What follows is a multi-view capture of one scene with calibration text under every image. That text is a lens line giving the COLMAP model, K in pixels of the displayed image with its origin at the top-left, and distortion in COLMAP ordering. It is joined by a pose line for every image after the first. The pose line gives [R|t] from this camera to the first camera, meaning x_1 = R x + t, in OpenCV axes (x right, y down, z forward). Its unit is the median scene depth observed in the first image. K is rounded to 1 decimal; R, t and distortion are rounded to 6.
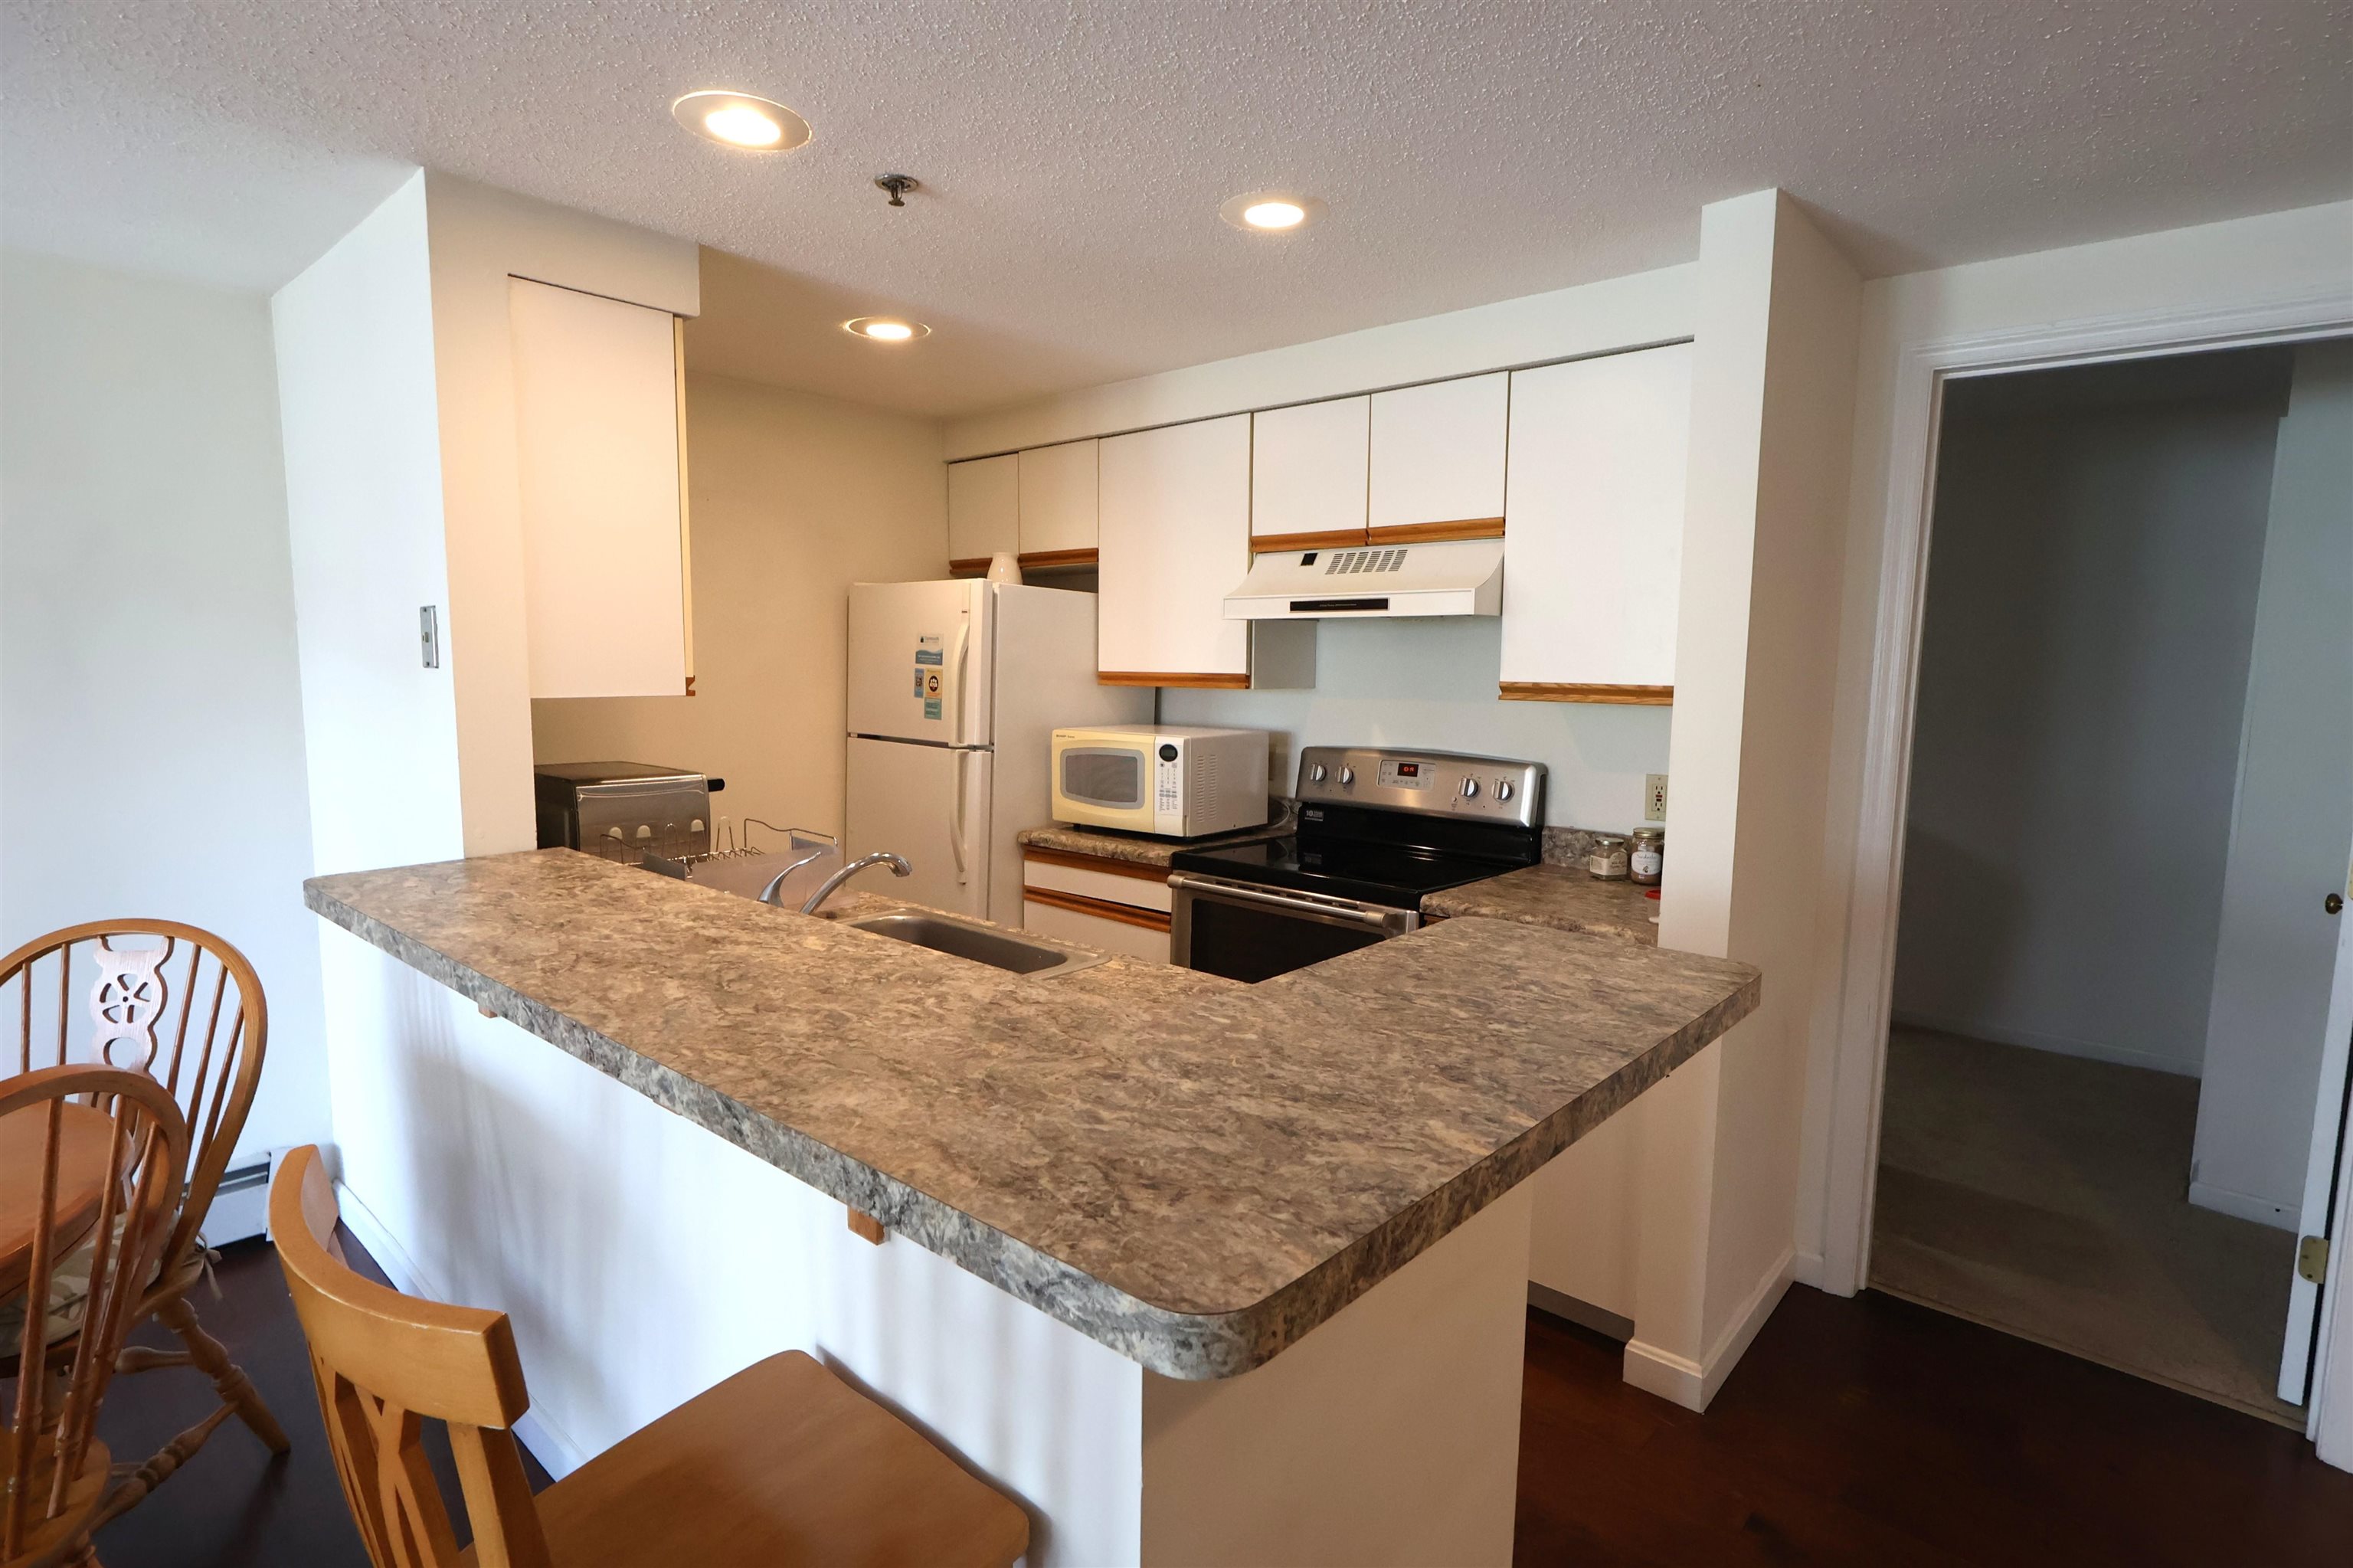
lens RADIAL K [[1170.4, 0, 1180.6], [0, 1170.4, 788.0], [0, 0, 1]] dist [0.000572, -0.000080]
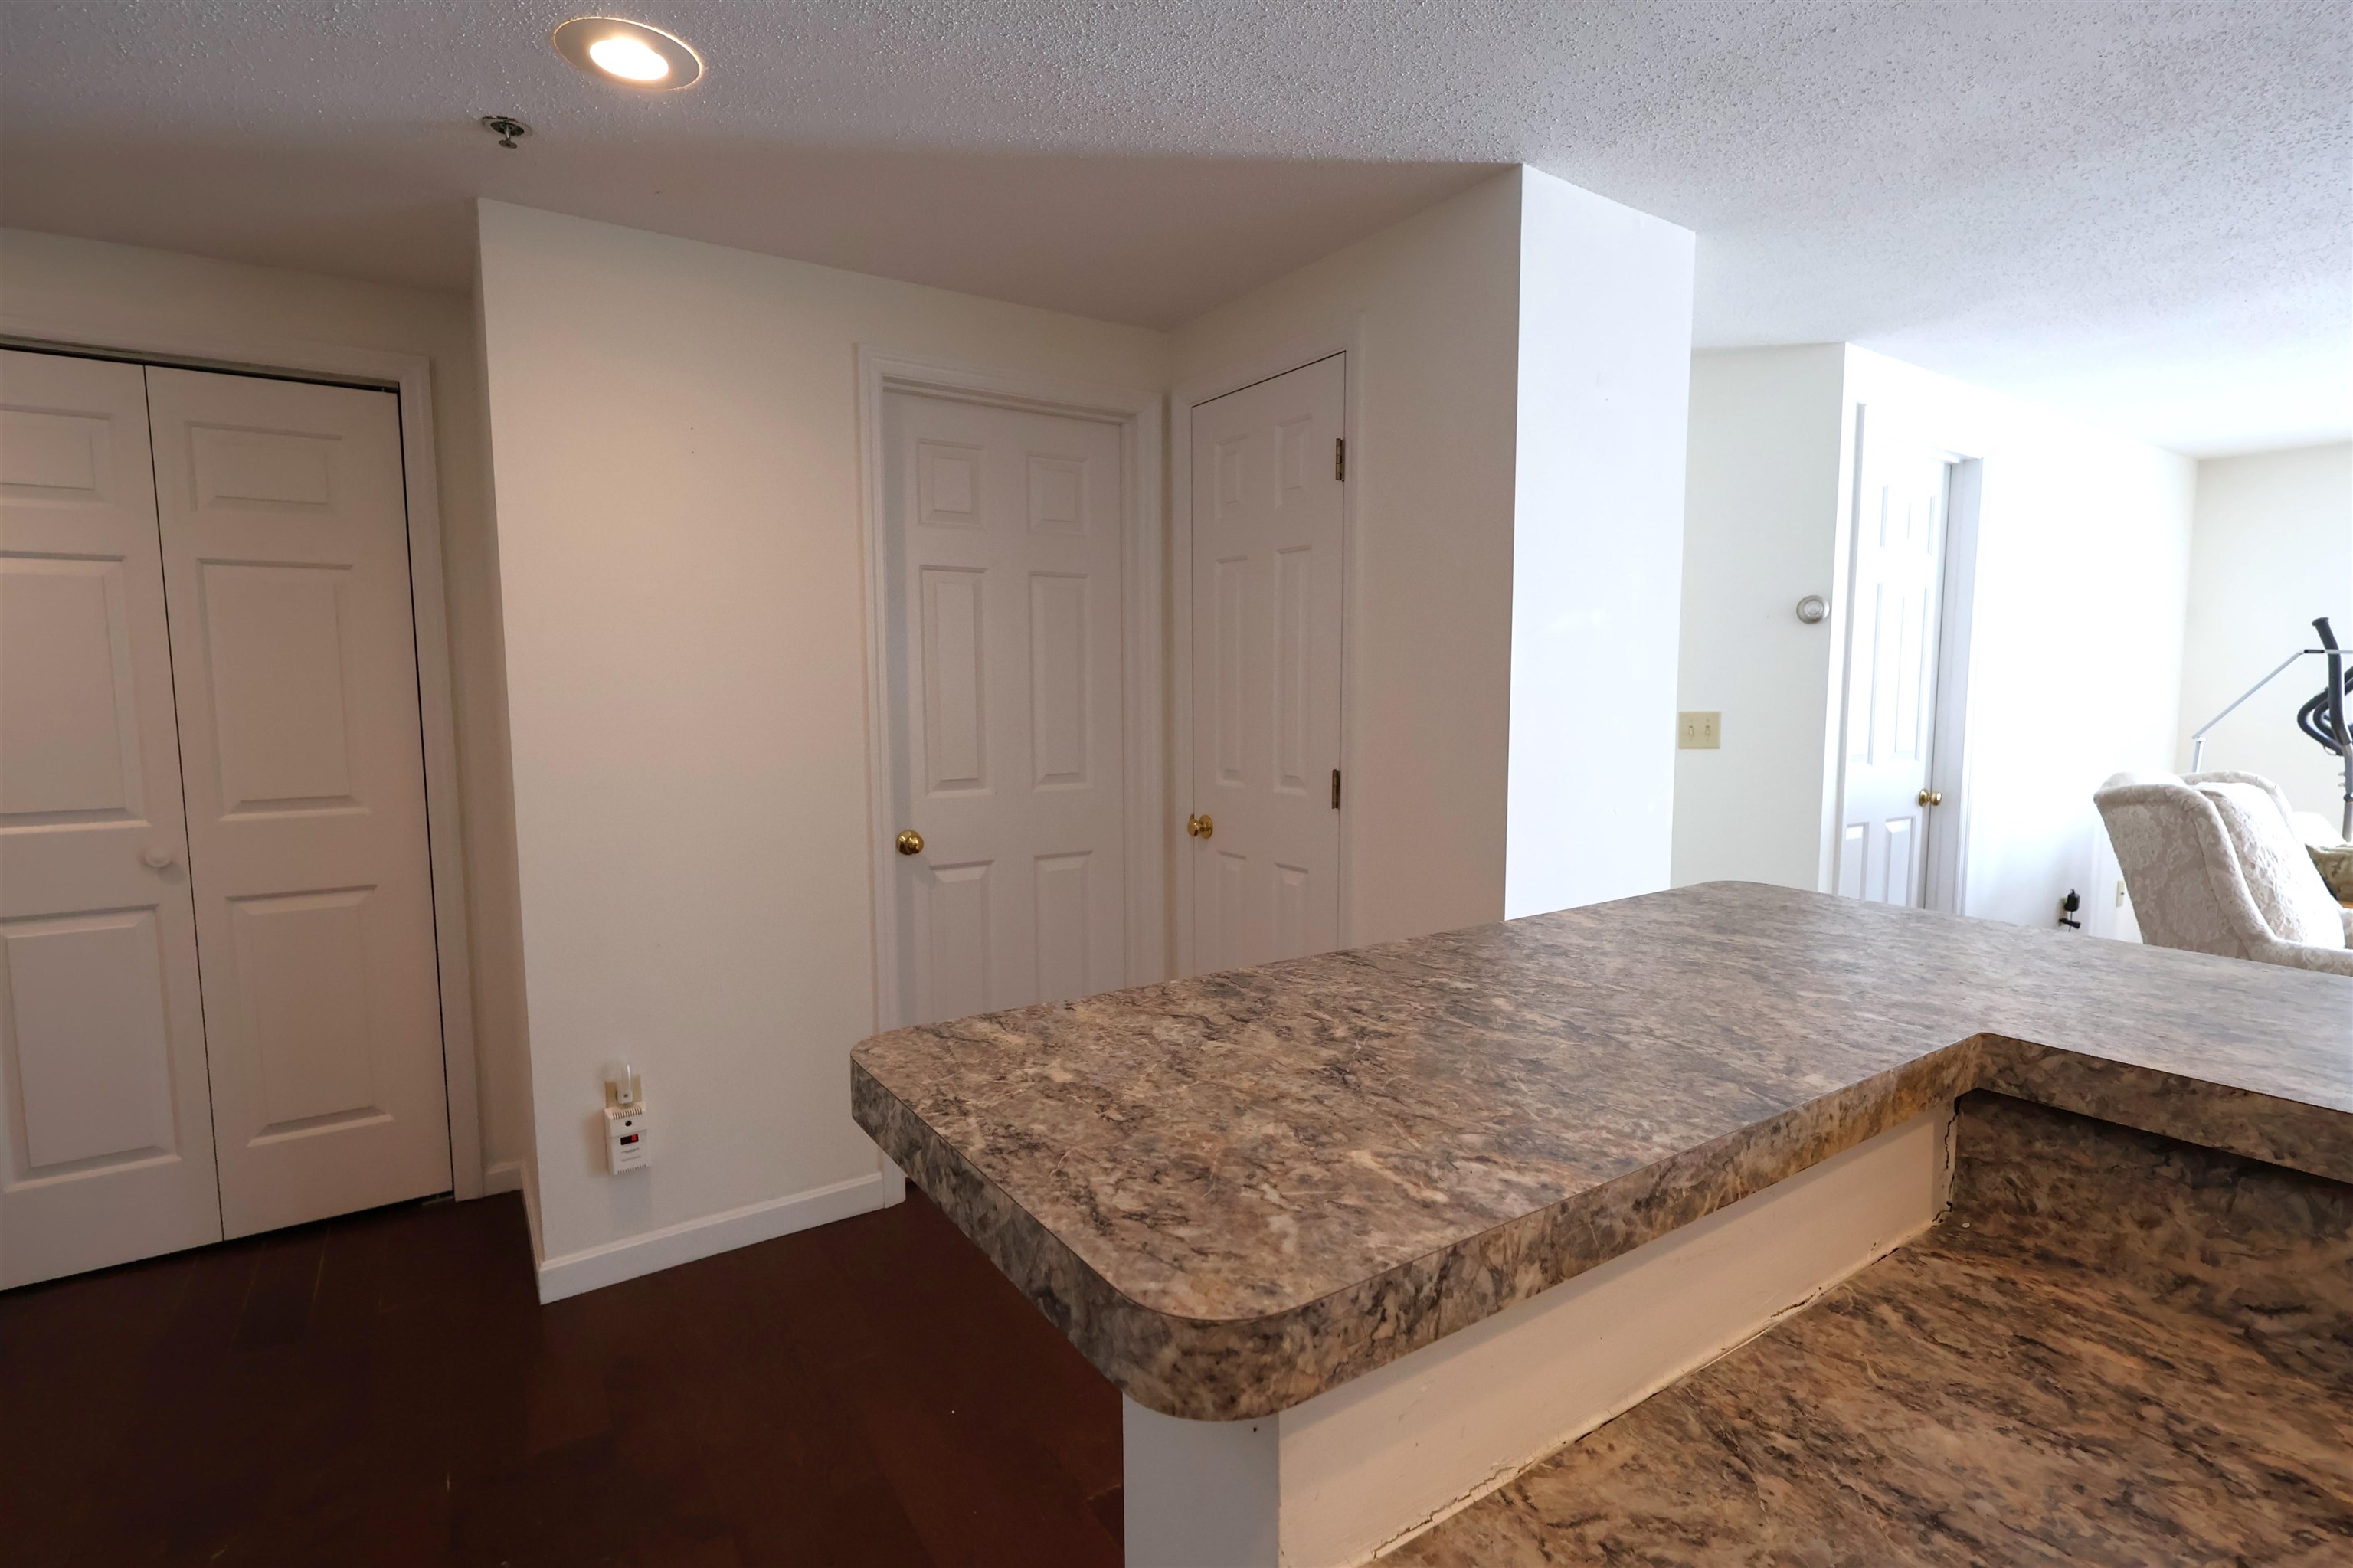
lens RADIAL K [[1098.2, 0, 1188.3], [0, 1098.2, 784.5], [0, 0, 1]] dist [-0.000356, 0.000519]
pose [[-0.968878, -0.027908, 0.245963, 0.122858], [0.023532, 0.978741, 0.203748, -0.034511], [-0.246420, 0.203195, -0.947623, 0.767995]]
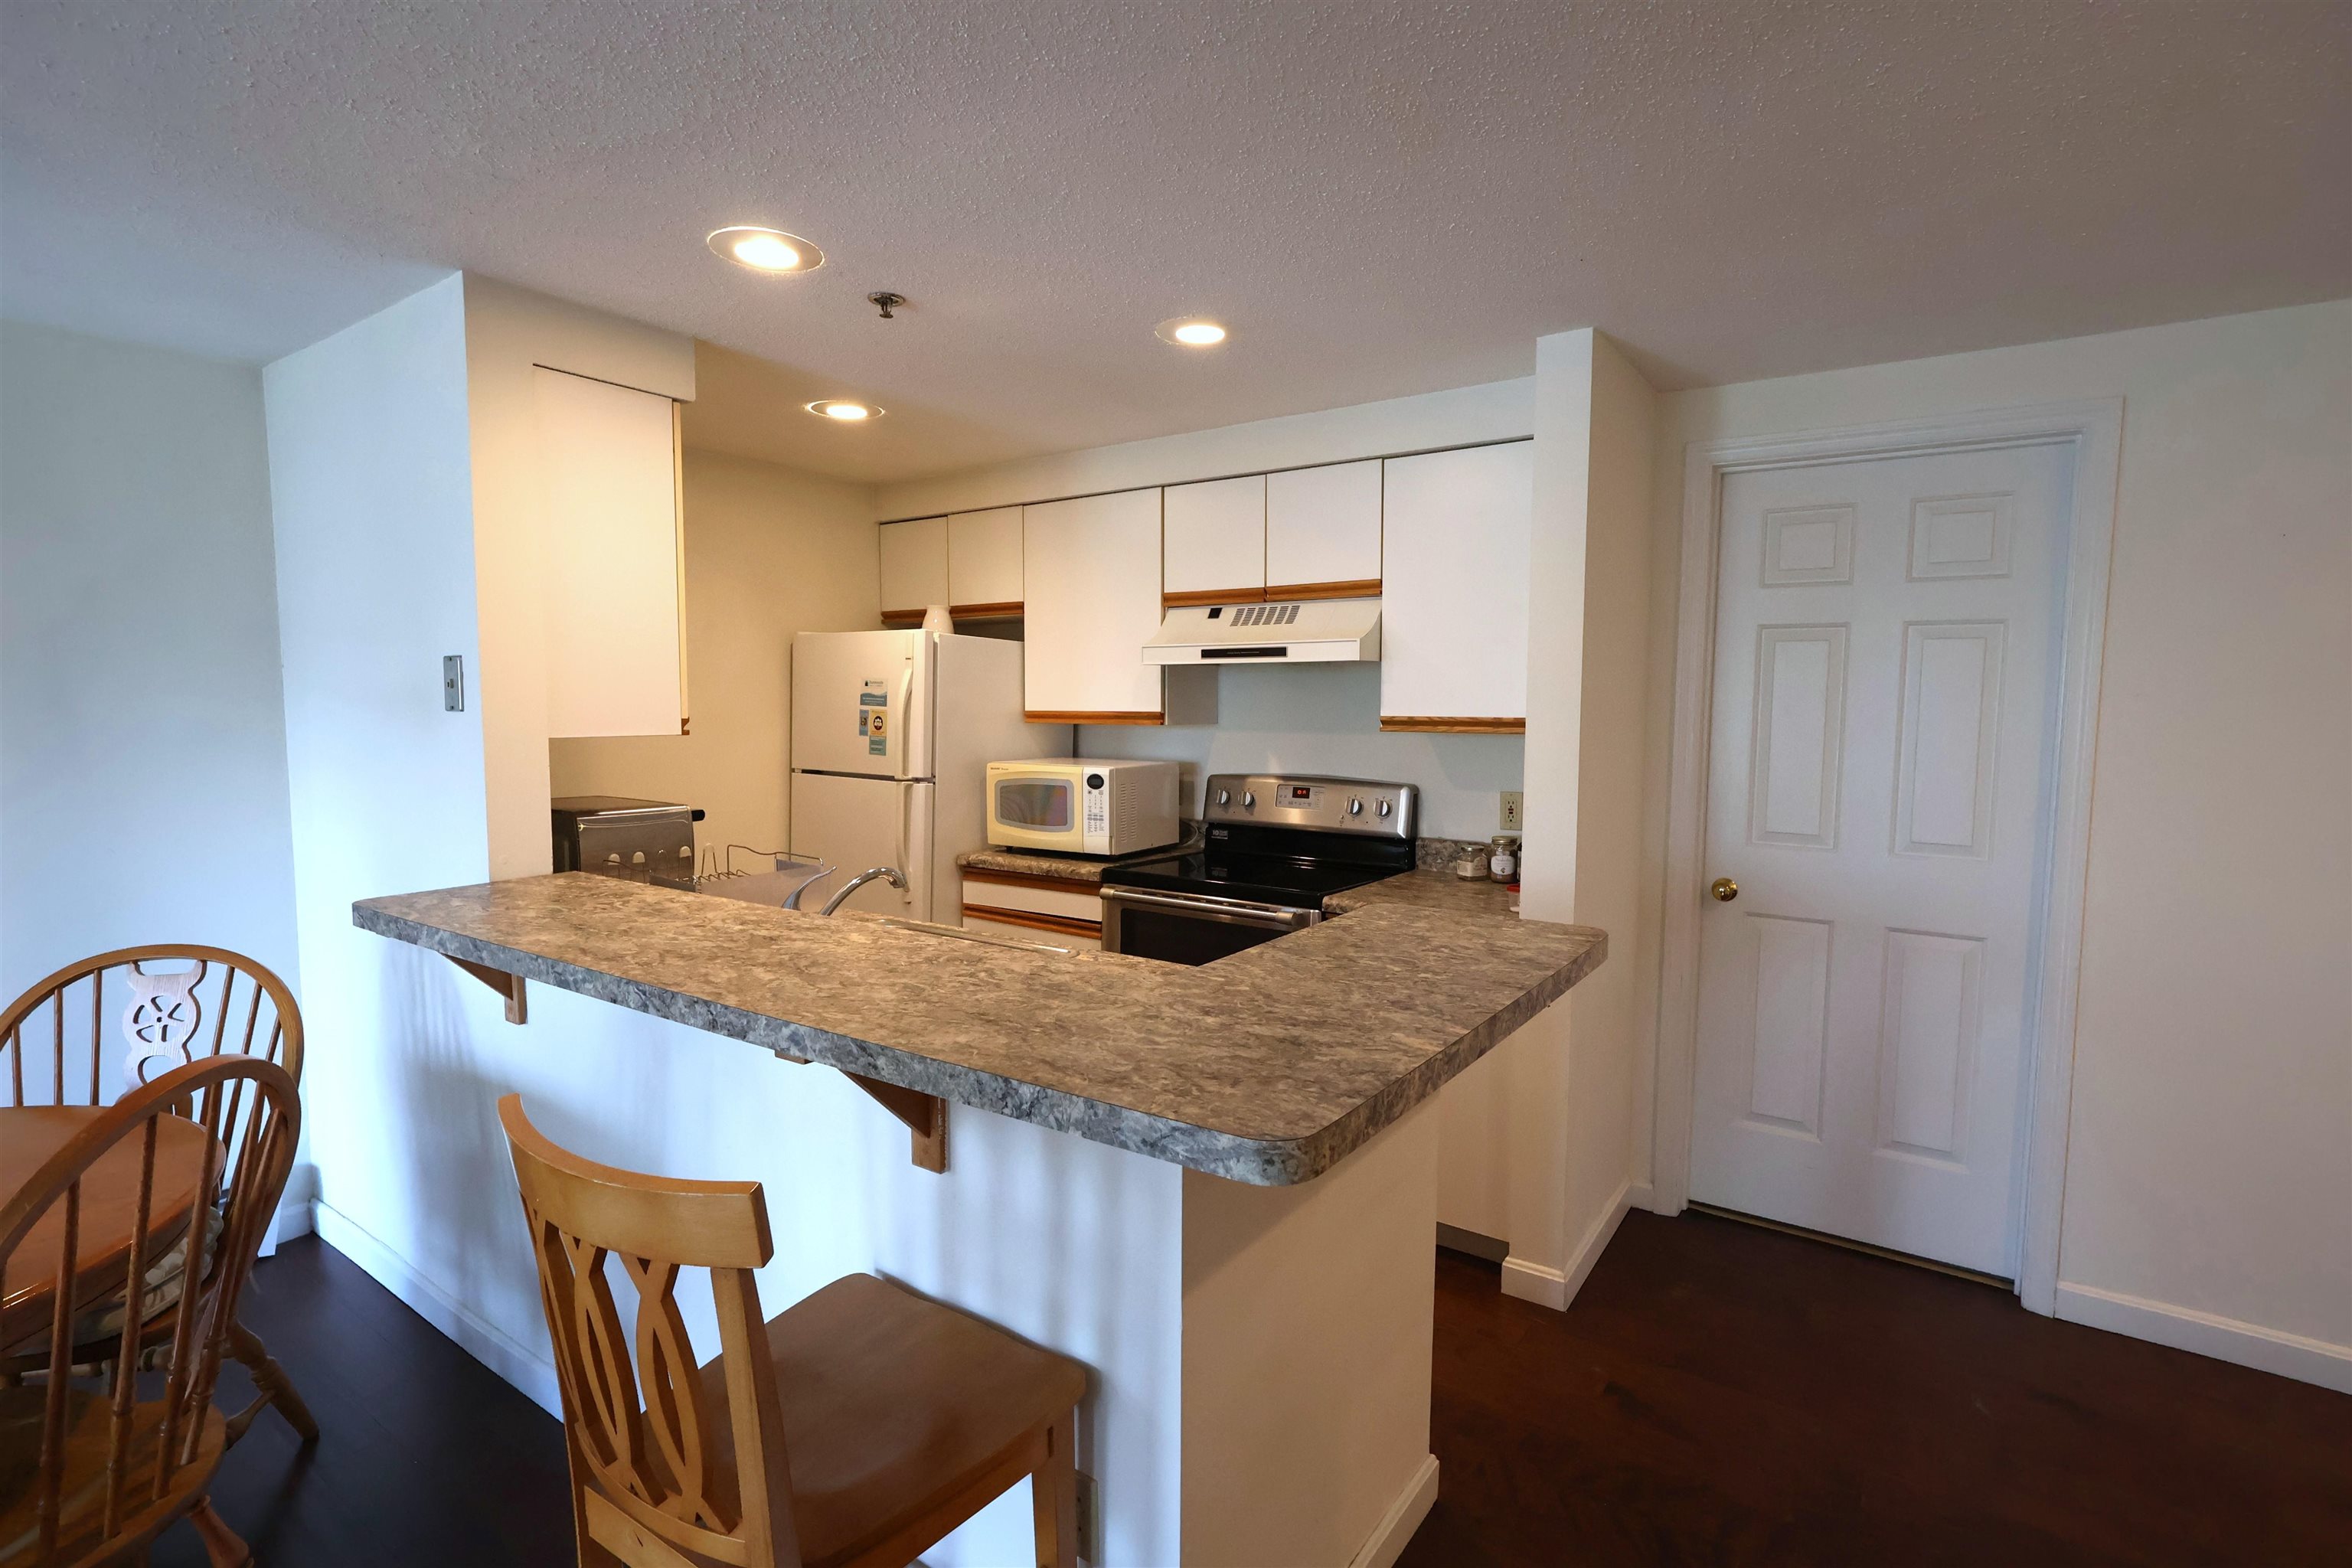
lens RADIAL K [[1106.9, 0, 1179.5], [0, 1106.9, 786.2], [0, 0, 1]] dist [0.002511, 0.000992]
pose [[0.993069, -0.015545, 0.116500, -0.066574], [0.019069, 0.999392, -0.029195, 0.009486], [-0.115975, 0.031214, 0.992762, -0.098839]]
